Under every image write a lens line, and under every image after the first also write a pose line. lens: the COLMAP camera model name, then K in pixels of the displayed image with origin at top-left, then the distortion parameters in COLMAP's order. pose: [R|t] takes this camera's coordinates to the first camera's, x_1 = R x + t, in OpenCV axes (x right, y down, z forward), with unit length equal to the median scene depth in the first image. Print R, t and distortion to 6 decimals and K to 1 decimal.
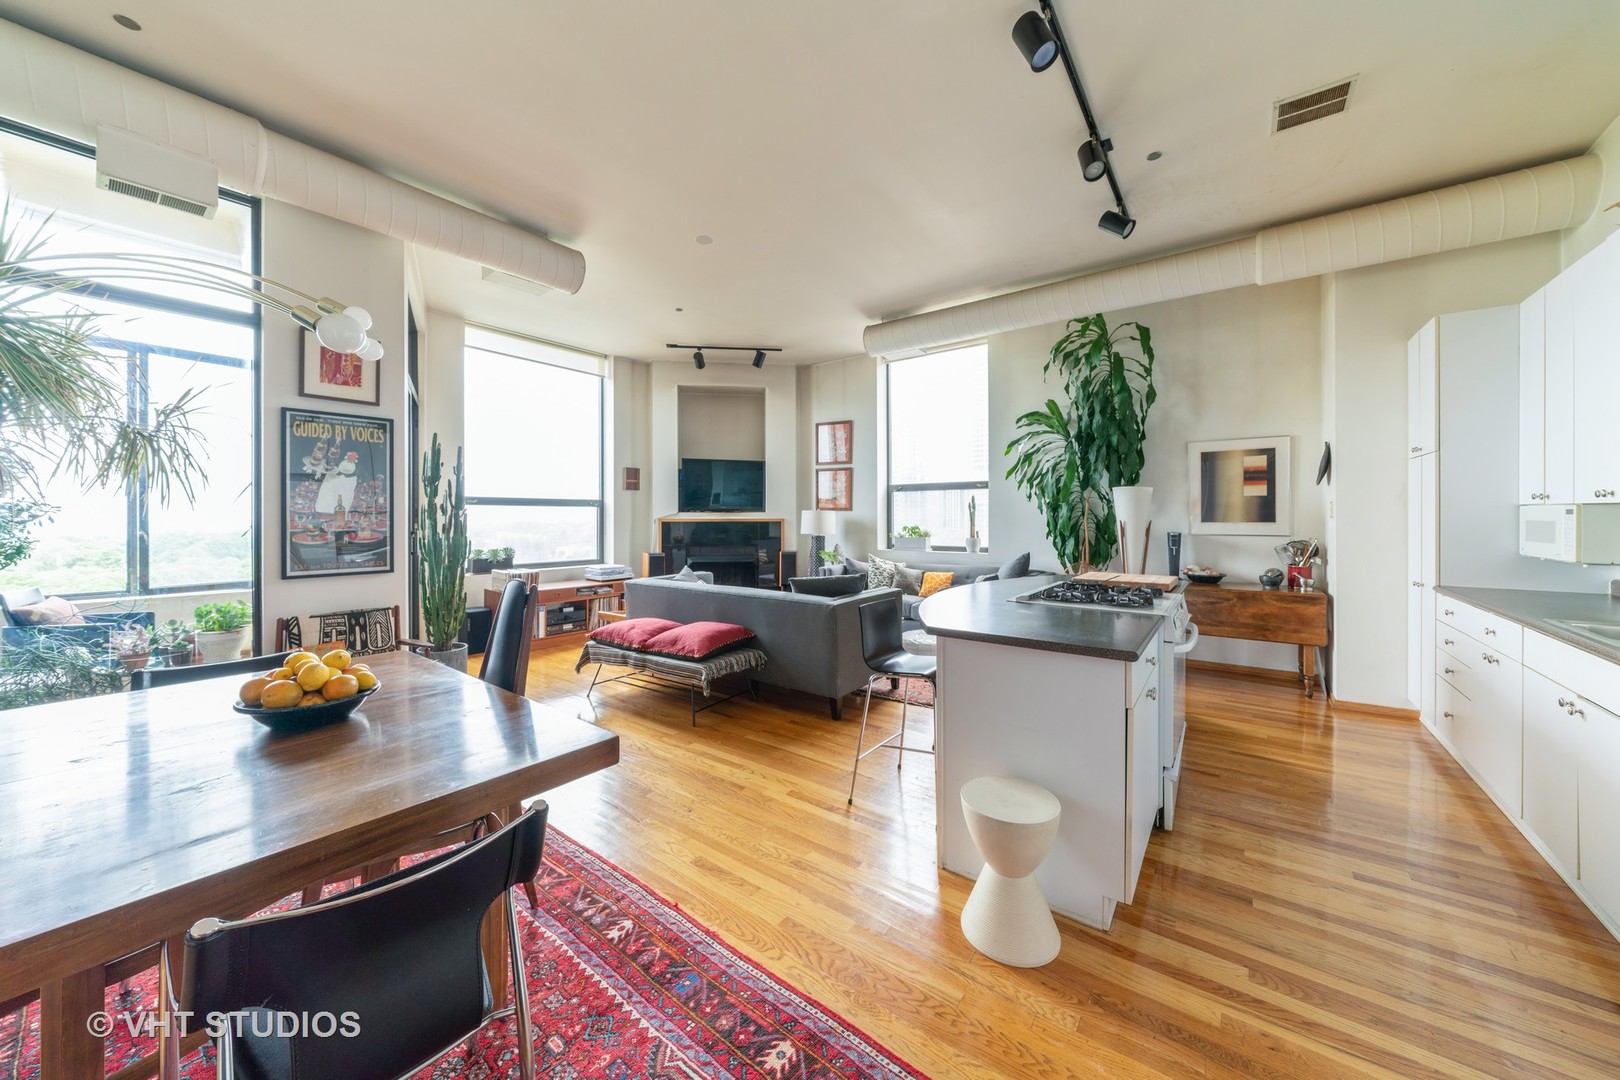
lens RADIAL K [[565.6, 0, 804.0], [0, 565.6, 527.5], [0, 0, 1]] dist [-0.000925, -0.000030]
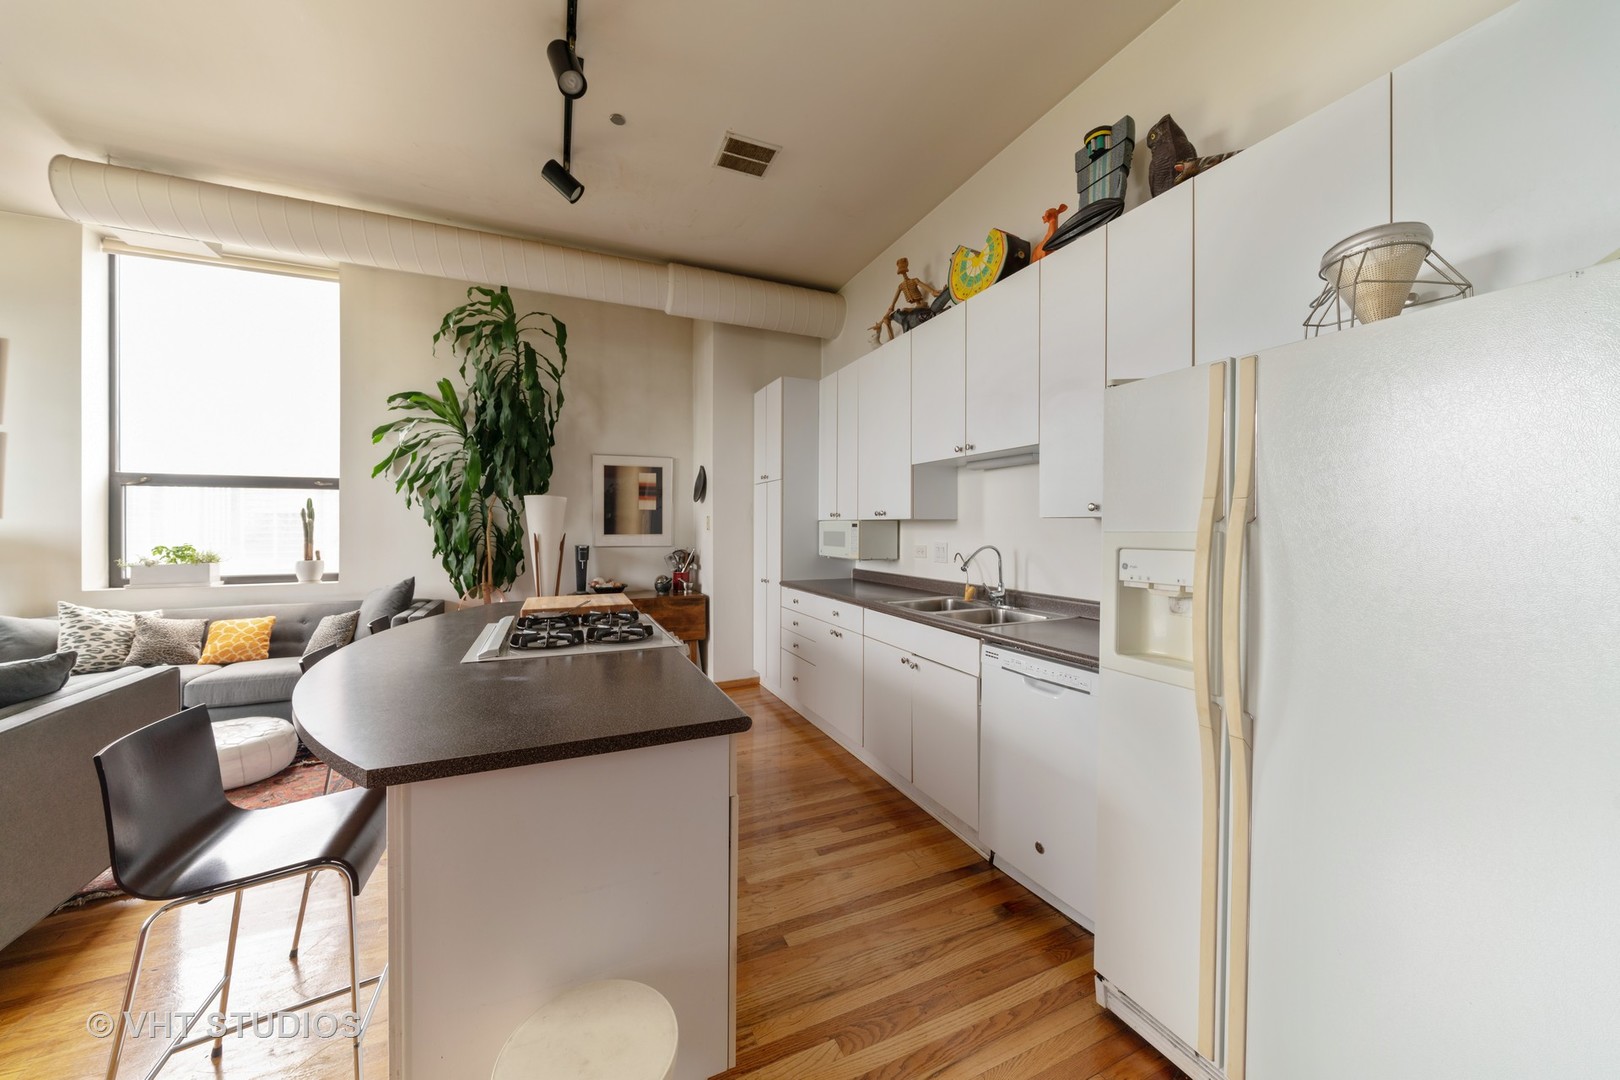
lens RADIAL K [[565.6, 0, 804.0], [0, 565.6, 527.5], [0, 0, 1]] dist [-0.000925, -0.000030]
pose [[0.487573, 0.002321, 0.873079, -0.004108], [0.017245, 0.999776, -0.012289, -0.003291], [-0.872912, 0.021048, 0.487424, 0.196490]]
